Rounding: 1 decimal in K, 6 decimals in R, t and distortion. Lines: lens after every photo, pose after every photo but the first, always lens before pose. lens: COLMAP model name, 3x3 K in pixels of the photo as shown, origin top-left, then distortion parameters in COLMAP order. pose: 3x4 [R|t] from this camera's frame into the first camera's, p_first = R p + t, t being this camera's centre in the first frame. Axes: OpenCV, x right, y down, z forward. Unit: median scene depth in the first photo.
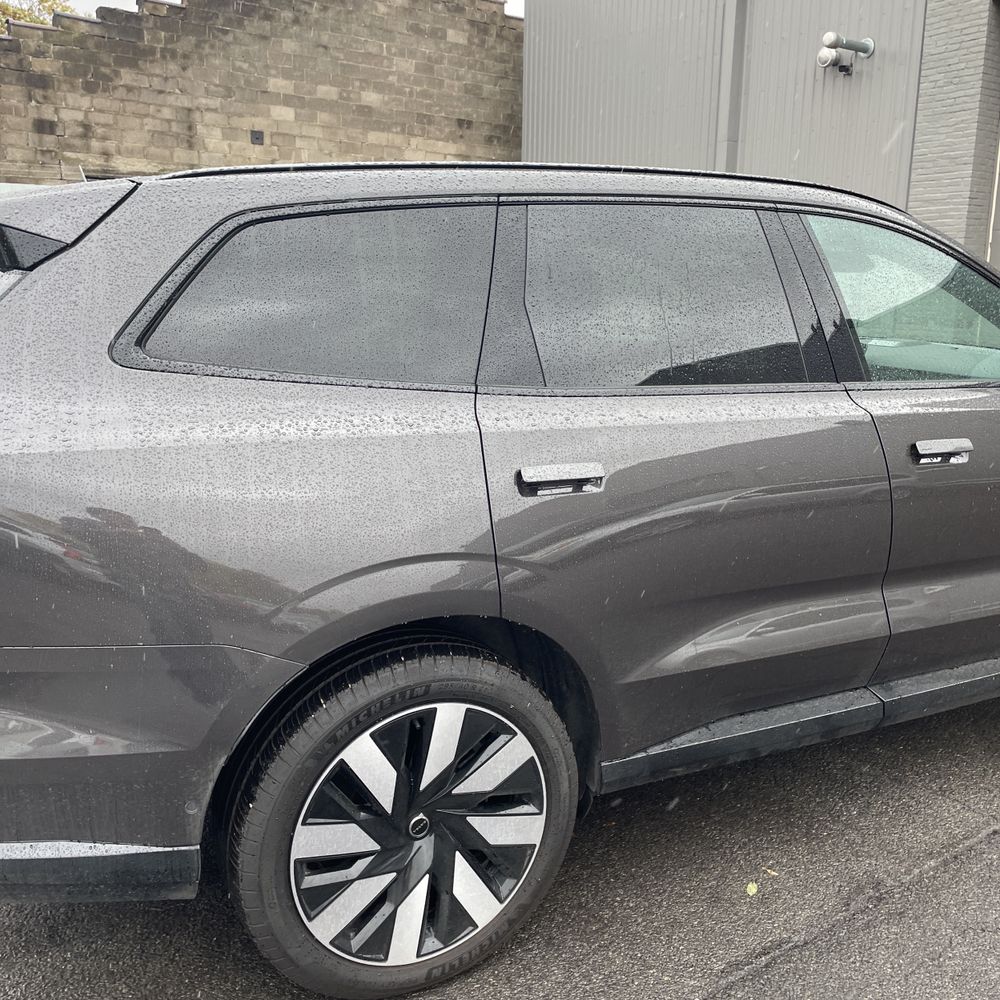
lens RADIAL K [[1005.9, 0, 501.1], [0, 1005.9, 489.3], [0, 0, 1]] dist [0.091057, -0.126813]
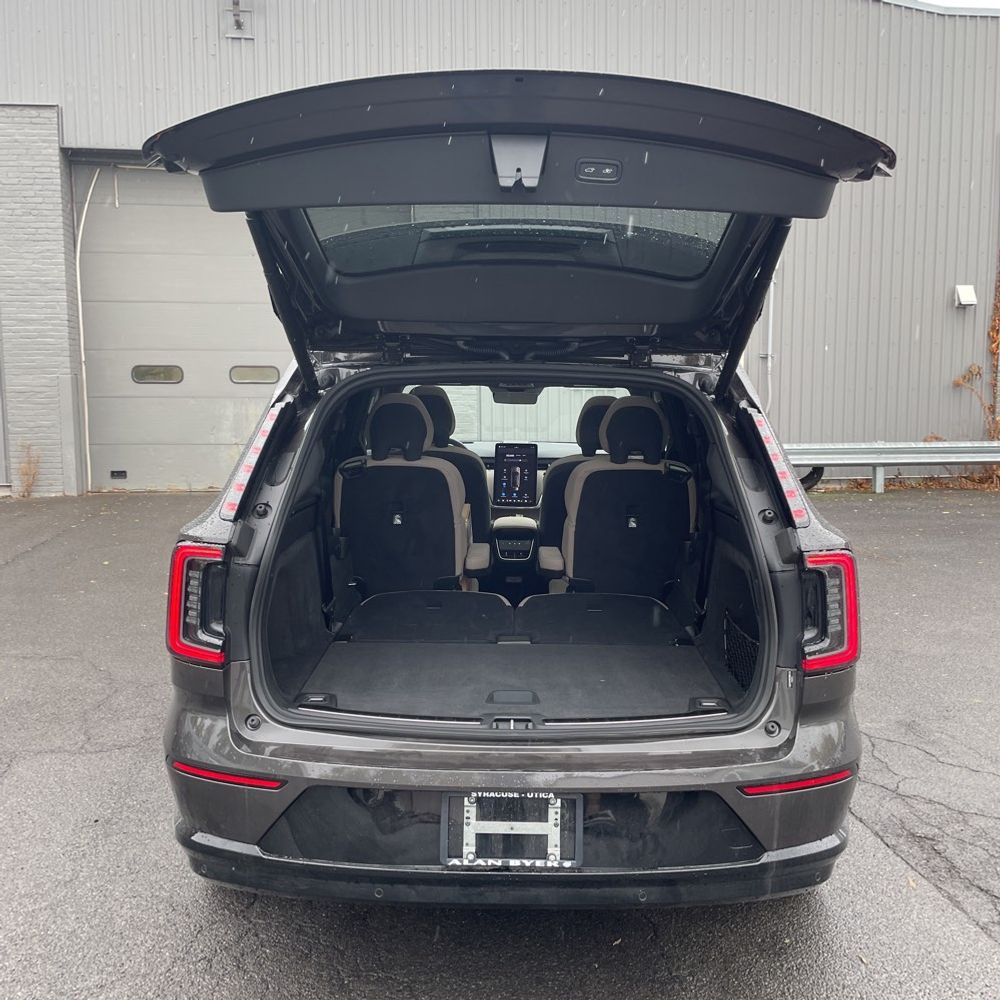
lens RADIAL K [[1005.9, 0, 501.1], [0, 1005.9, 489.3], [0, 0, 1]] dist [0.091057, -0.126813]
pose [[0.458537, -0.098035, 0.883251, -0.316902], [0.188237, 0.982059, 0.011279, -0.033790], [-0.868511, 0.161089, 0.468764, 0.118755]]
